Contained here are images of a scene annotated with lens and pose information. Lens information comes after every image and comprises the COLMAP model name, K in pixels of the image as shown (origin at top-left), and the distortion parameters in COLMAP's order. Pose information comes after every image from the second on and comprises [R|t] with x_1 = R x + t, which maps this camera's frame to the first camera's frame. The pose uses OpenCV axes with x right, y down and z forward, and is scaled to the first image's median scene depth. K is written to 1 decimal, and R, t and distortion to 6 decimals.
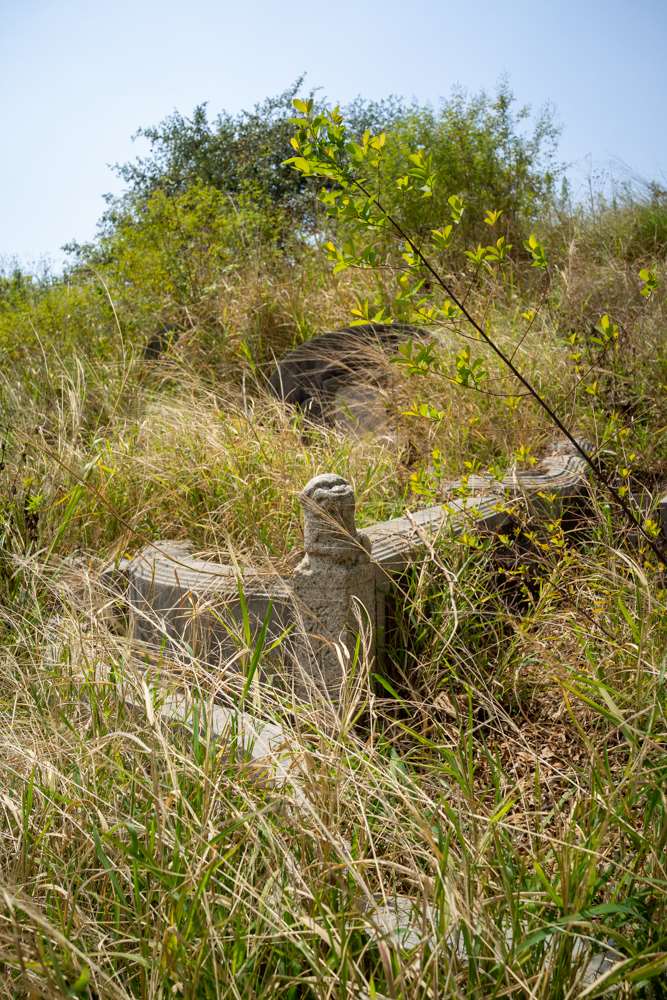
lens RADIAL K [[1006.3, 0, 333.8], [0, 1006.3, 501.8], [0, 0, 1]] dist [-0.066868, 0.000000]
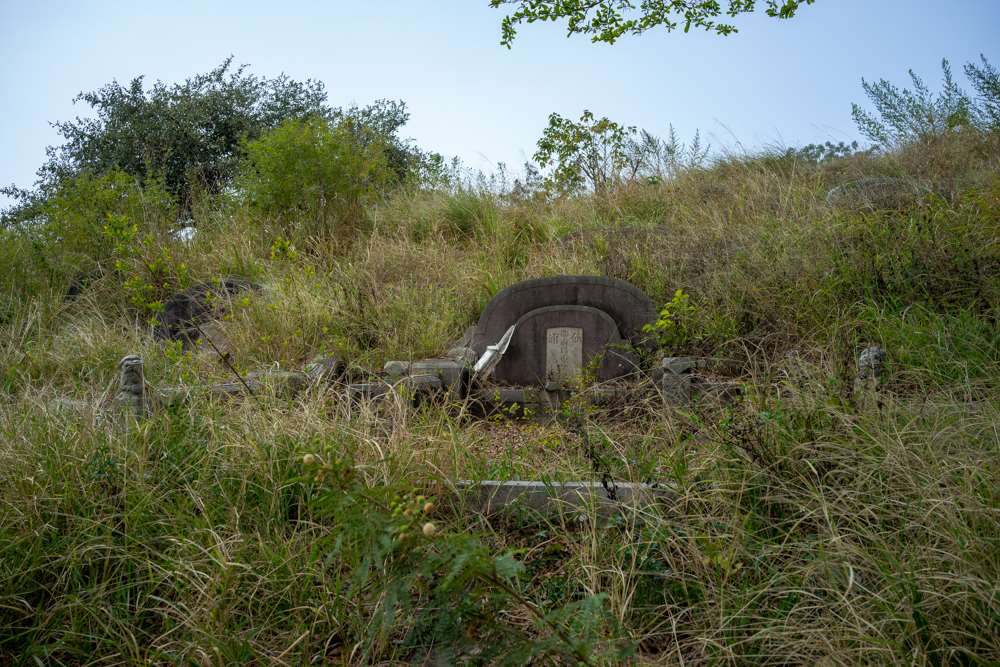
lens RADIAL K [[1006.3, 0, 499.0], [0, 1006.3, 329.4], [0, 0, 1]] dist [-0.066868, 0.000000]
pose [[0.977434, 0.023755, 0.209899, 0.038655], [0.000500, 0.993394, -0.114755, 0.020315], [-0.211238, 0.112271, 0.970965, -0.160574]]
